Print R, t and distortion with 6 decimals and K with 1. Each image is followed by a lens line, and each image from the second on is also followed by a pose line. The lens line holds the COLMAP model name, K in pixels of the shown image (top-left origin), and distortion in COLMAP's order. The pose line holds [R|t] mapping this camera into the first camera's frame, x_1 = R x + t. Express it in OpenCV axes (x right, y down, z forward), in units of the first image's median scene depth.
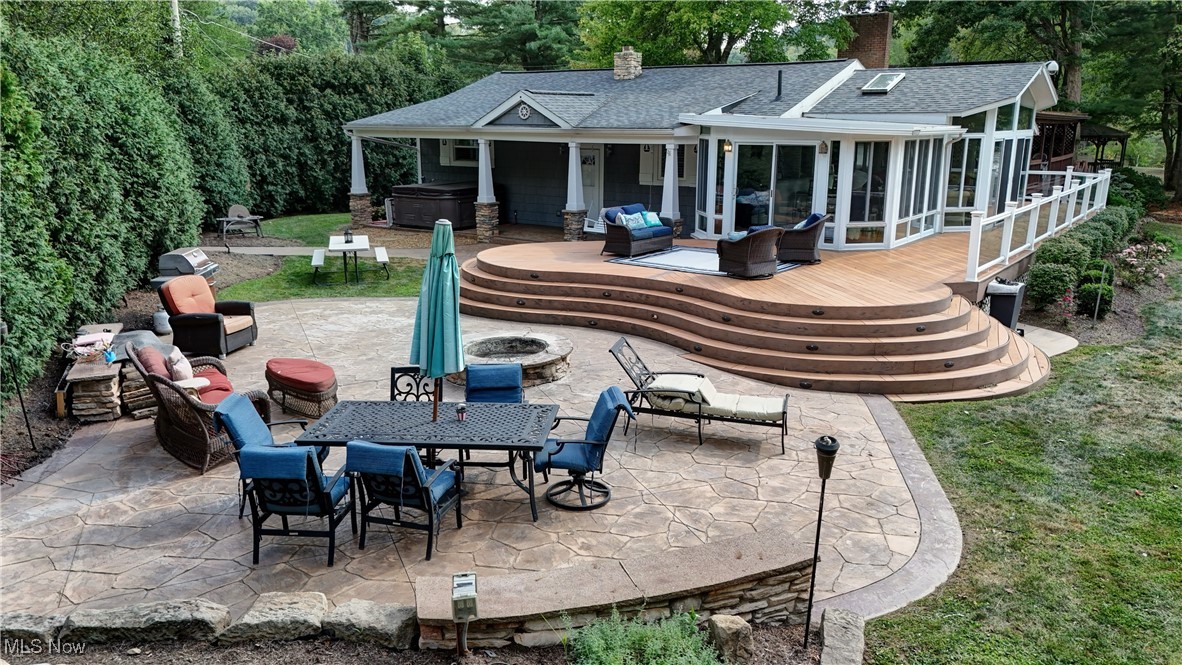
lens RADIAL K [[869.3, 0, 596.7], [0, 869.3, 334.9], [0, 0, 1]] dist [0.065329, -0.057954]
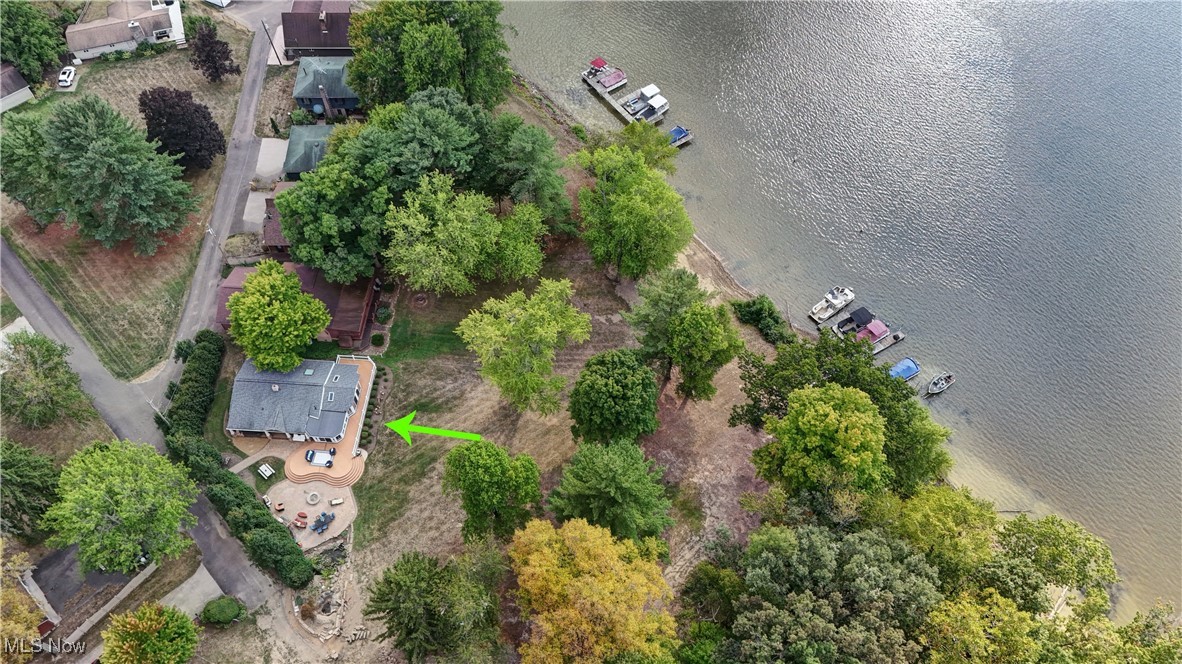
lens RADIAL K [[869.3, 0, 589.7], [0, 869.3, 334.5], [0, 0, 1]] dist [0.065329, -0.057954]
pose [[0.846359, -0.451810, 0.282036, 0.352508], [0.129005, 0.687663, 0.714477, -4.815453], [-0.516754, -0.568320, 0.640295, -3.609447]]
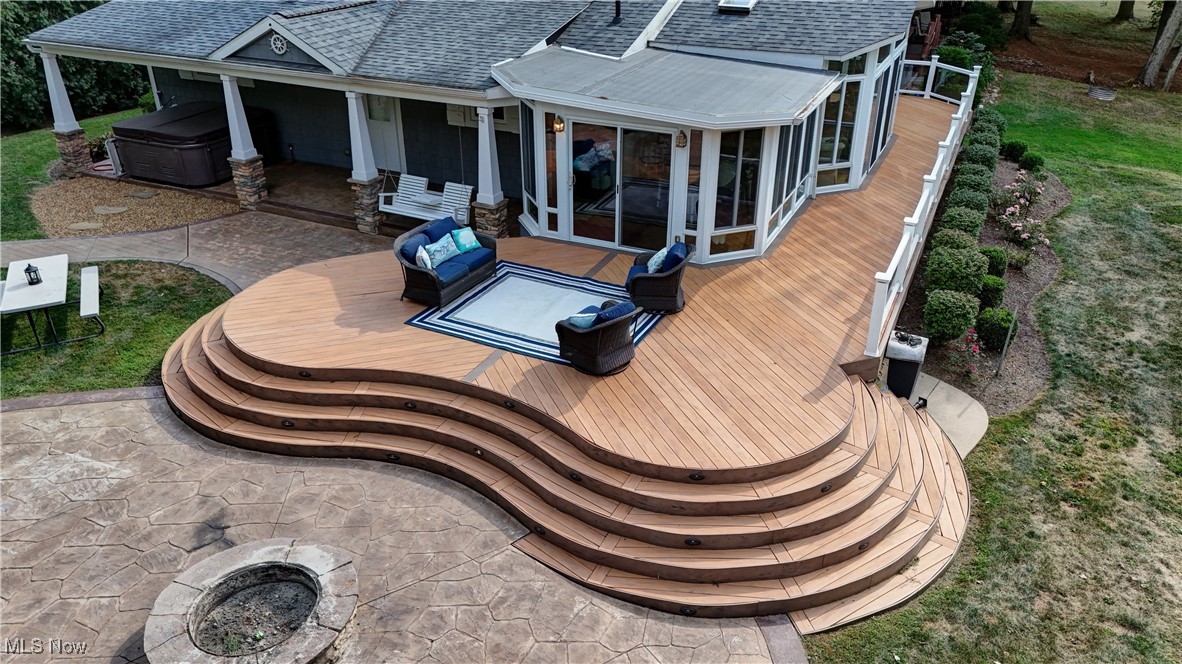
lens RADIAL K [[869.3, 0, 598.3], [0, 869.3, 332.0], [0, 0, 1]] dist [0.065329, -0.057954]
pose [[0.980871, -0.090211, 0.172492, 0.033252], [0.046925, 0.969579, 0.240239, -0.199443], [-0.188917, -0.227549, 0.955265, 0.204375]]
